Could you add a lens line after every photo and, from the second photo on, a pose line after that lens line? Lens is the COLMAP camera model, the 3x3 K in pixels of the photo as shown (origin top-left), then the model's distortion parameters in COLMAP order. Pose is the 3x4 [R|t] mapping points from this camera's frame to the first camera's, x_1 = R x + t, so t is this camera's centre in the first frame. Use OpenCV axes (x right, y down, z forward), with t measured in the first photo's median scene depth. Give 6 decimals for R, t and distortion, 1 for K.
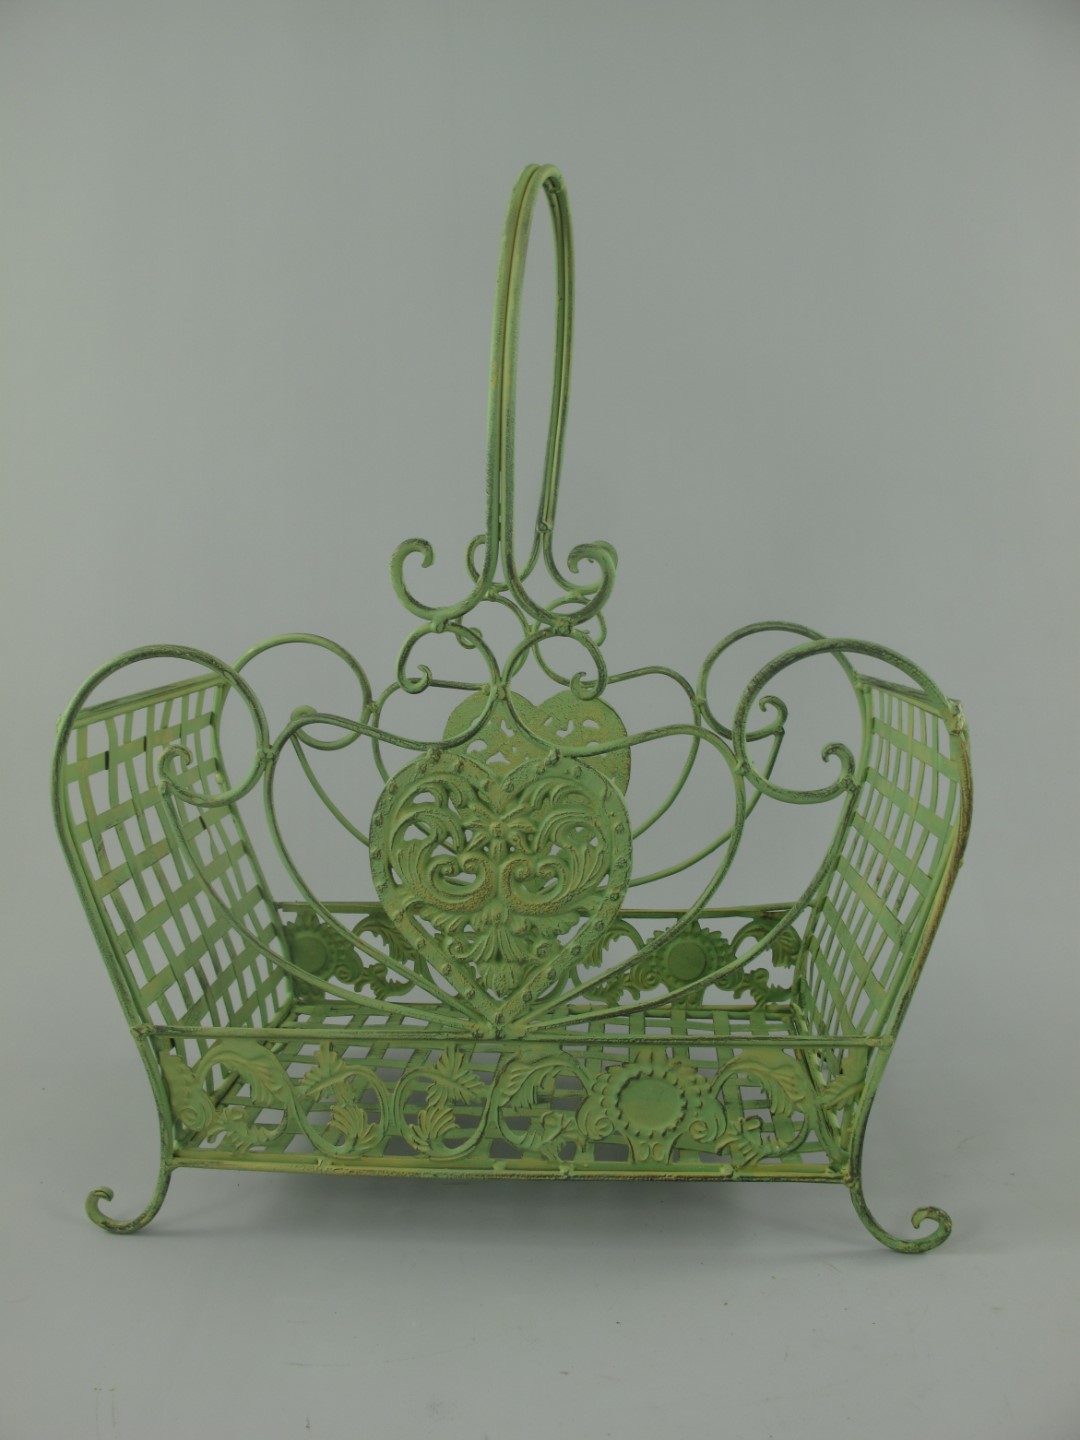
lens RADIAL K [[1192.2, 0, 532.1], [0, 1192.2, 731.1], [0, 0, 1]] dist [-0.146378, 0.066197]
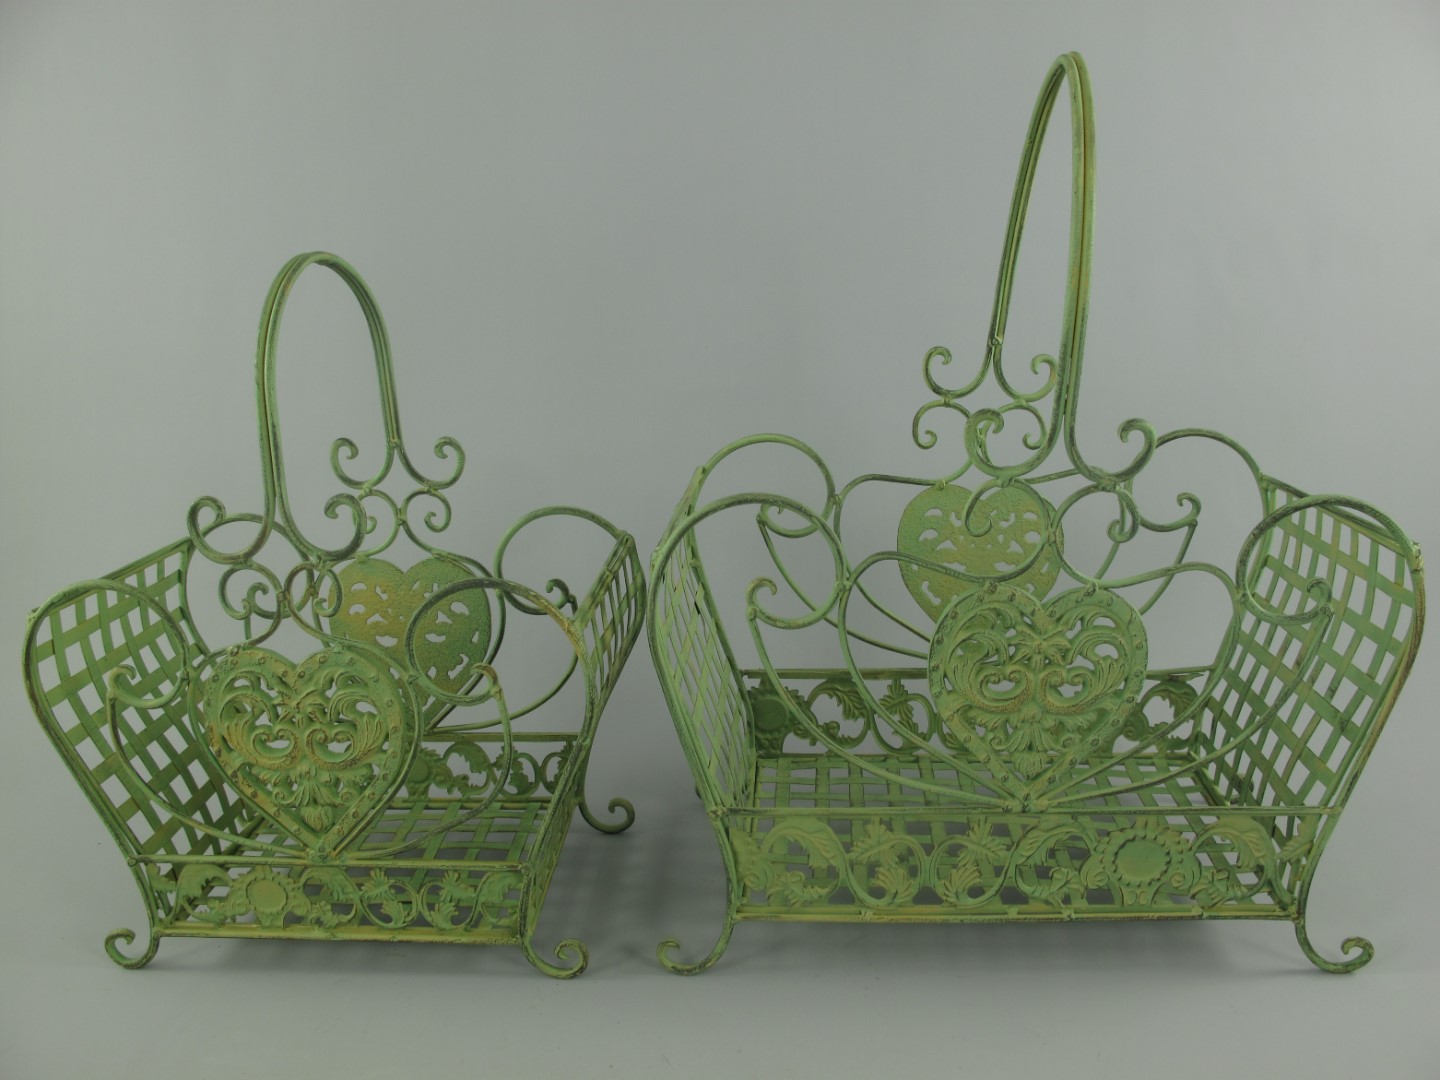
lens RADIAL K [[1192.2, 0, 731.1], [0, 1192.2, 539.5], [0, 0, 1]] dist [-0.146378, 0.066197]
pose [[0.999822, -0.005822, 0.017936, -0.339121], [0.003603, 0.992603, 0.121352, -0.160595], [-0.018510, -0.121266, 0.992447, -0.153464]]
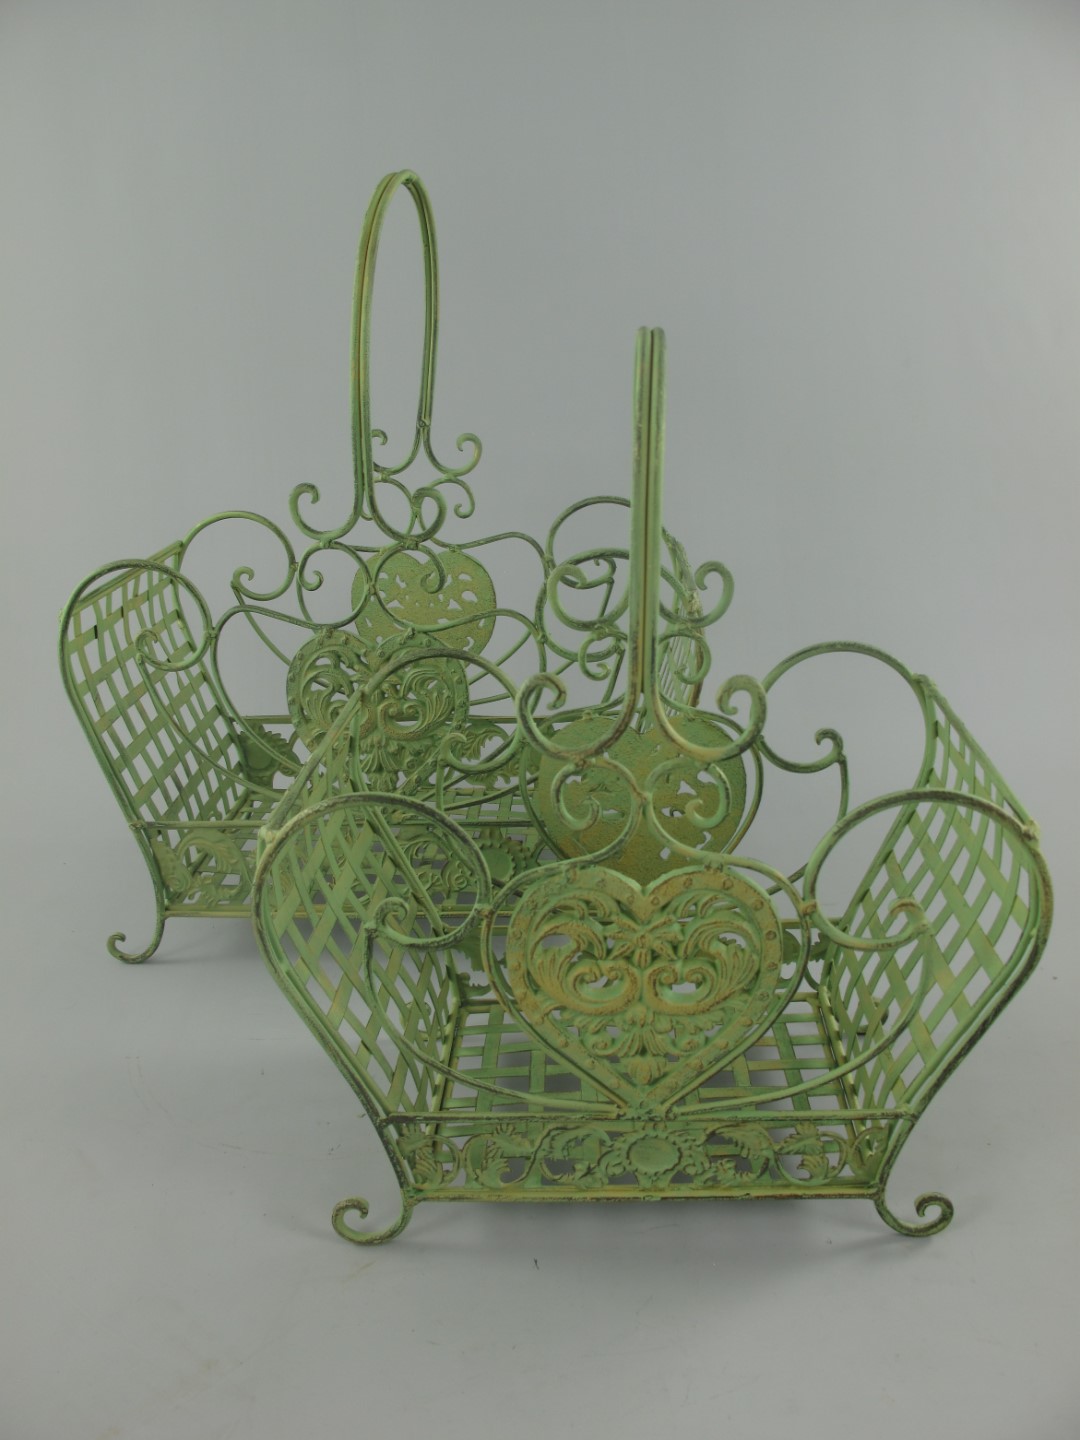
lens RADIAL K [[1192.2, 0, 537.6], [0, 1192.2, 726.5], [0, 0, 1]] dist [-0.146378, 0.066197]
pose [[0.999435, -0.023683, 0.023853, 0.123612], [0.018234, 0.978136, 0.207168, -0.149549], [-0.028238, -0.206616, 0.978015, -0.392547]]
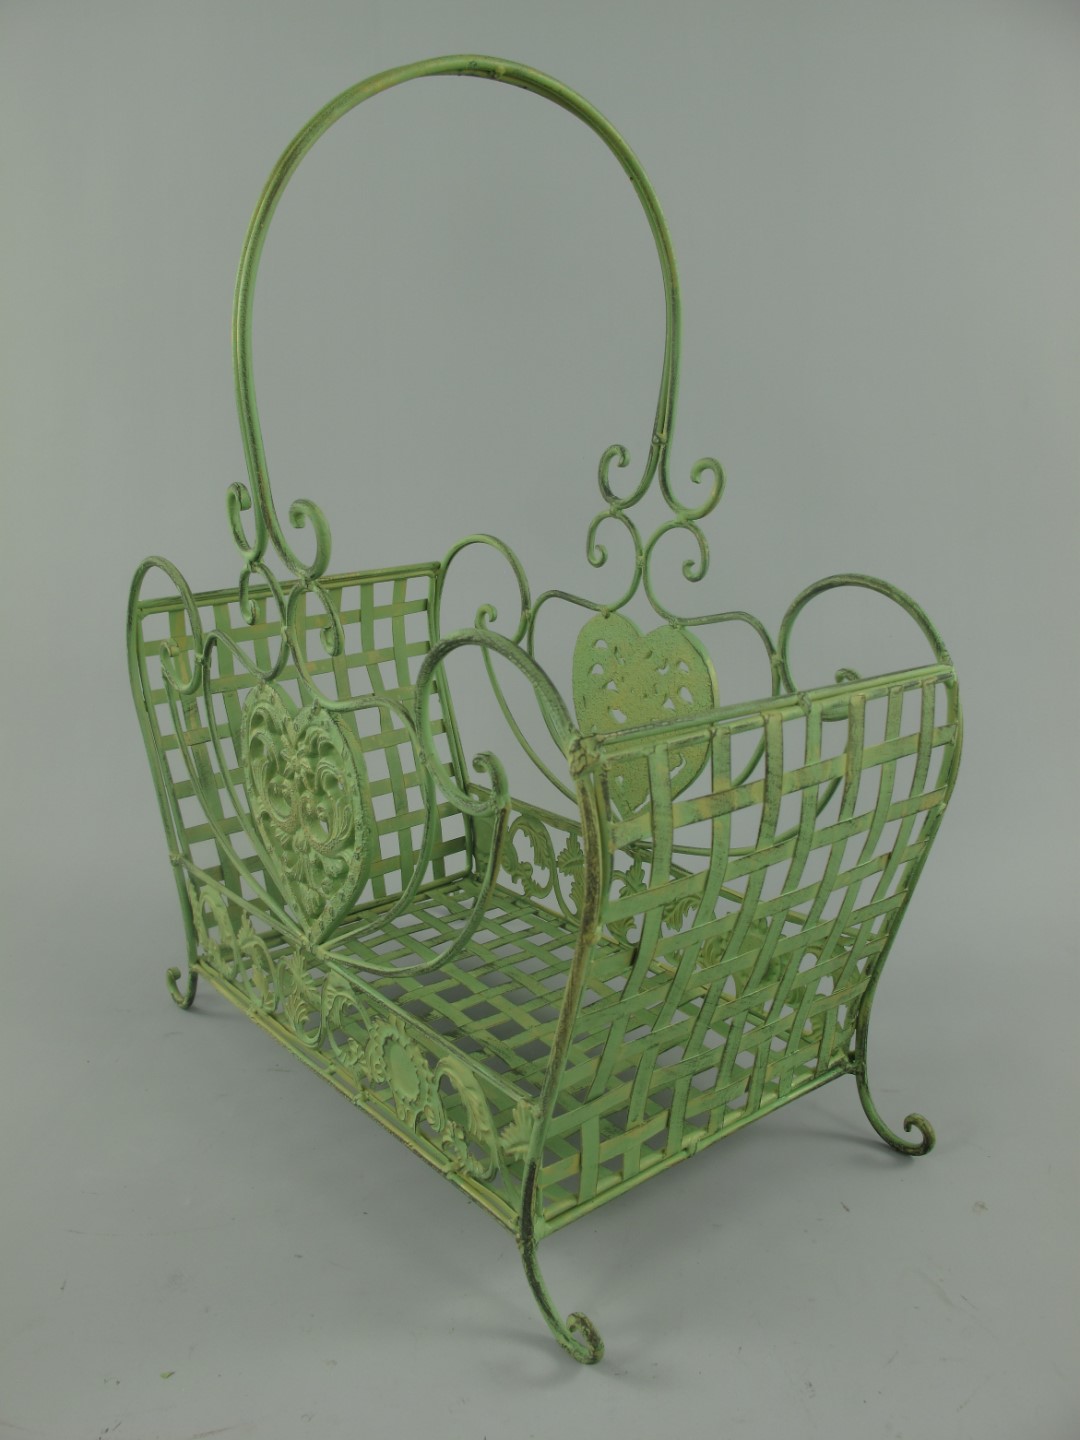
lens RADIAL K [[1192.2, 0, 524.8], [0, 1192.2, 724.6], [0, 0, 1]] dist [-0.146378, 0.066197]
pose [[0.686252, 0.193829, -0.701063, 0.786682], [-0.090831, 0.979132, 0.181796, -0.150169], [0.721670, -0.061080, 0.689537, 0.402159]]
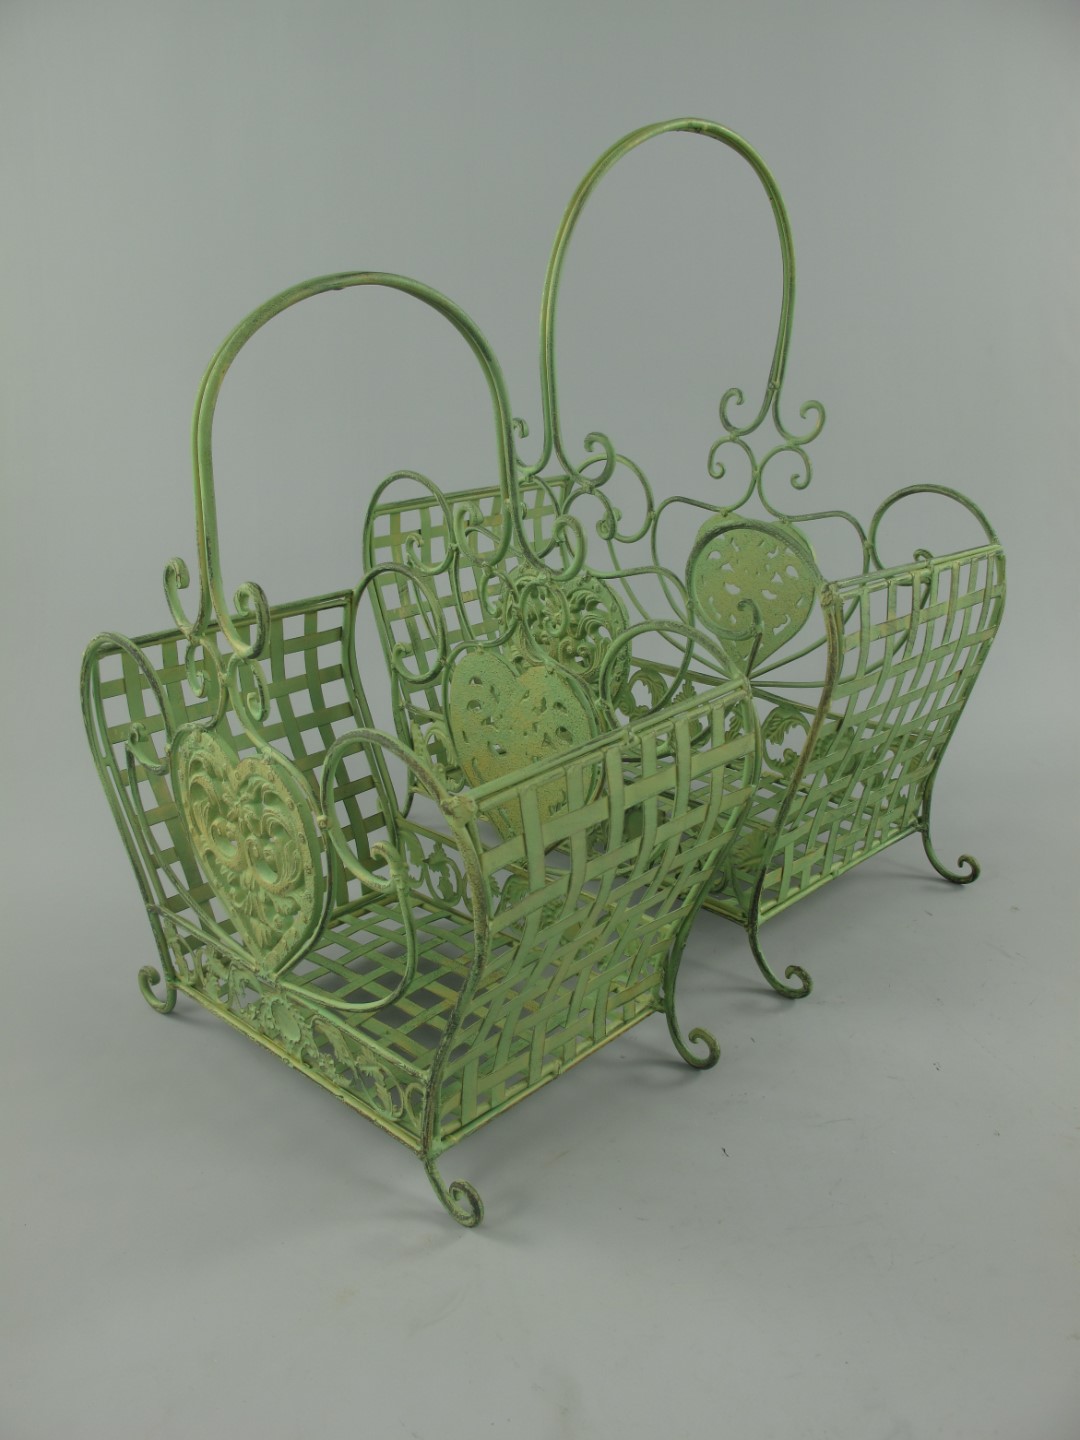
lens RADIAL K [[1192.2, 0, 539.3], [0, 1192.2, 724.3], [0, 0, 1]] dist [-0.146378, 0.066197]
pose [[0.768052, 0.222655, -0.600434, 0.821257], [-0.091127, 0.966069, 0.241675, -0.137666], [0.633871, -0.130903, 0.762281, -0.153767]]
